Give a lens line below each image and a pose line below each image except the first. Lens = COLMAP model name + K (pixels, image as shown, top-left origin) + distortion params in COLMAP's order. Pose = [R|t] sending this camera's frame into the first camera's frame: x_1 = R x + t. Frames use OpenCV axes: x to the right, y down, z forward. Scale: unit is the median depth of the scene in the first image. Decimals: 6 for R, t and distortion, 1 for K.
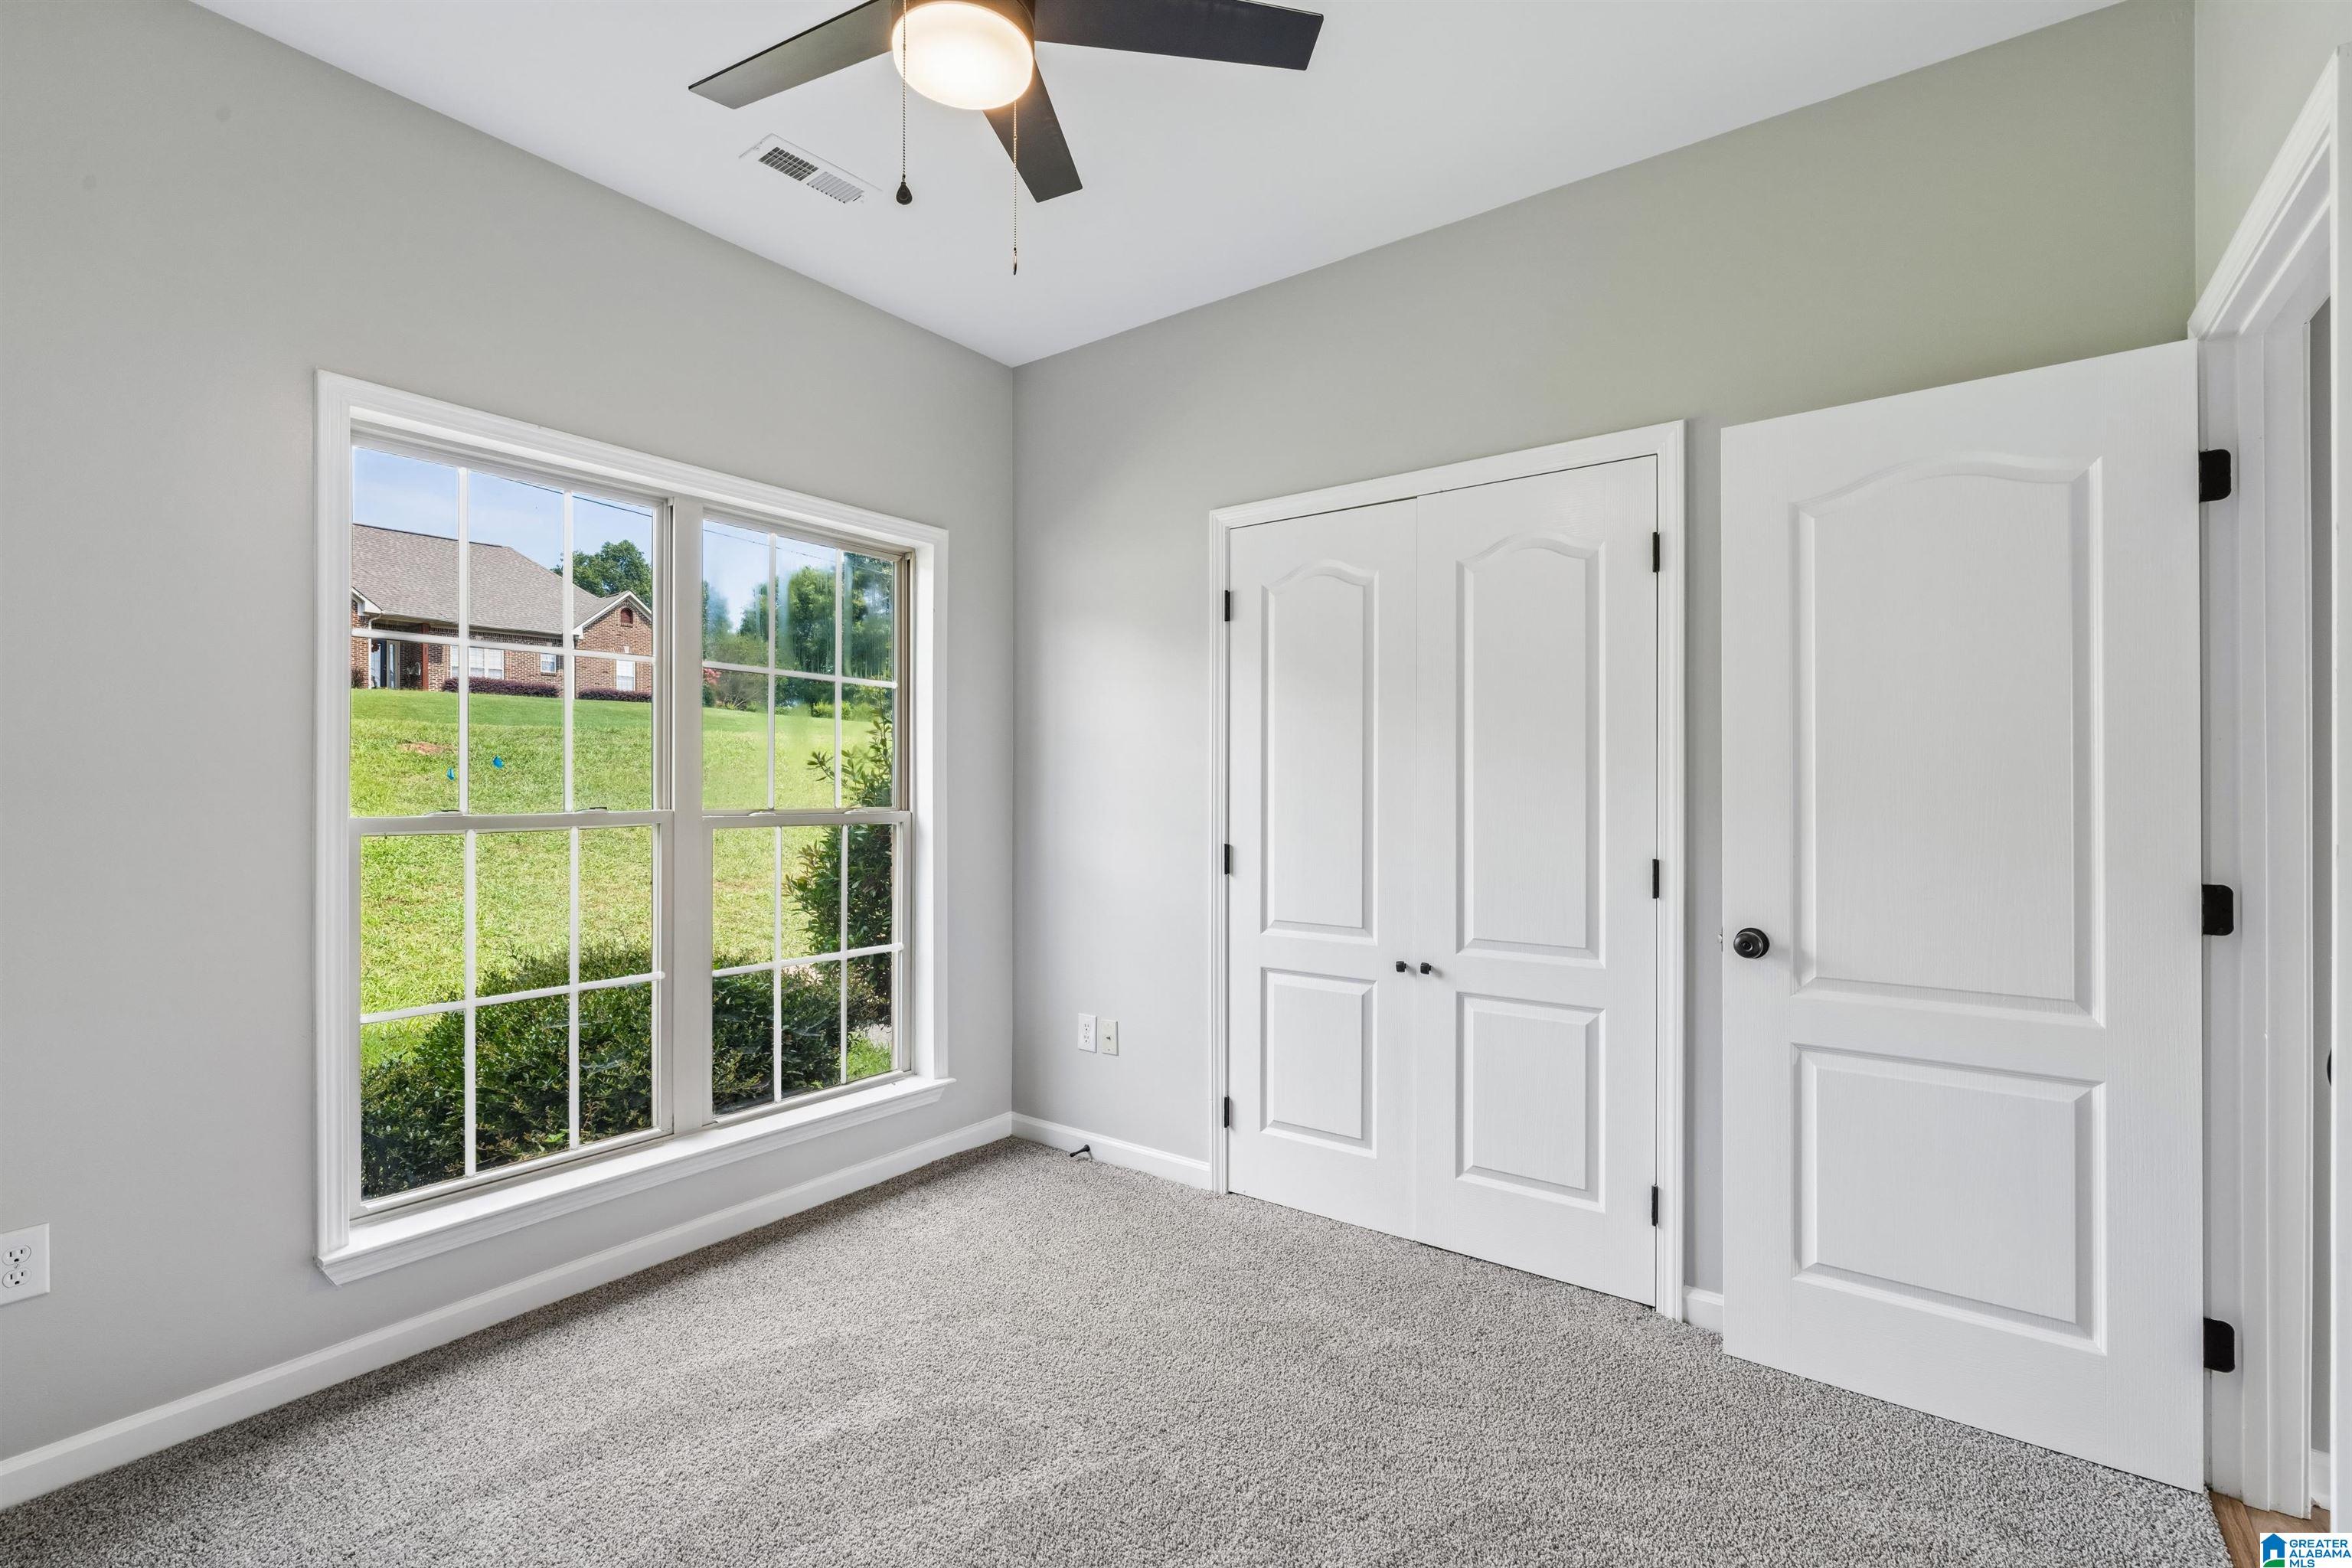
lens RADIAL K [[1051.9, 0, 1176.0], [0, 1051.9, 784.0], [0, 0, 1]] dist [-0.002791, 0.000161]
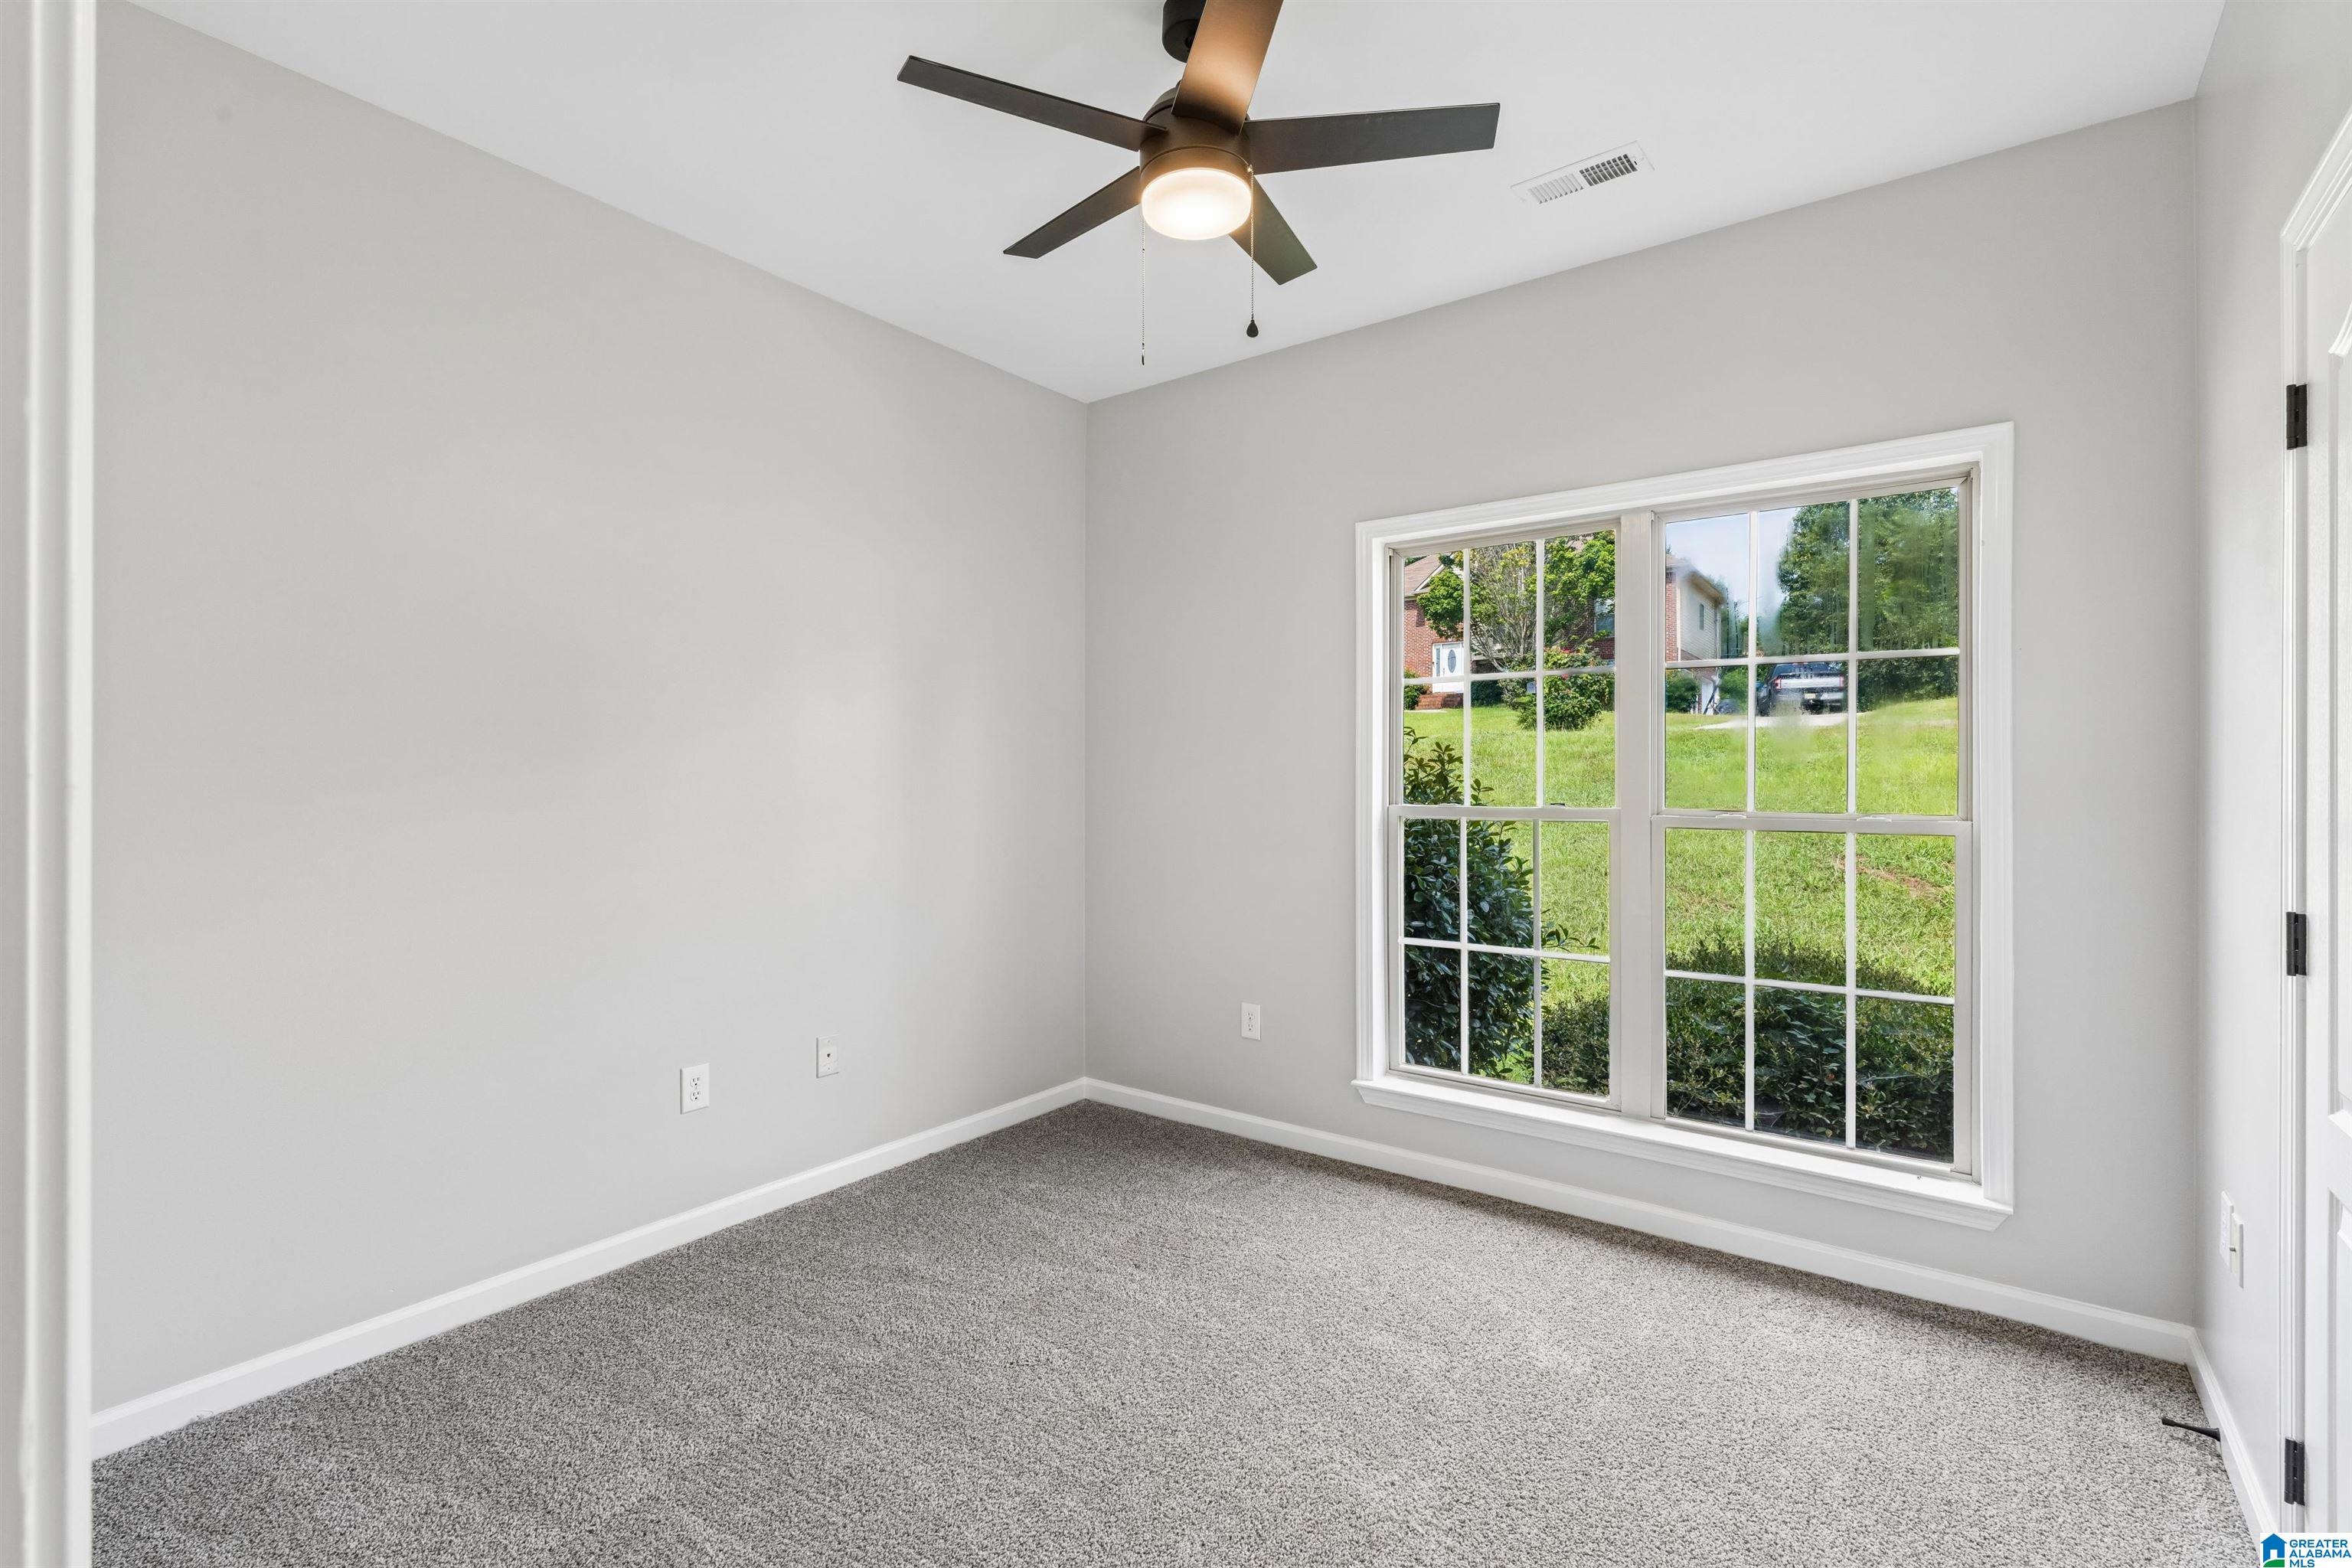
lens RADIAL K [[1057.4, 0, 1185.9], [0, 1057.4, 770.2], [0, 0, 1]] dist [-0.008438, -0.000302]
pose [[-0.015283, -0.007222, -0.999857, 0.585572], [0.006170, 0.999954, -0.007317, -0.009915], [0.999864, -0.006281, -0.015238, 0.556086]]
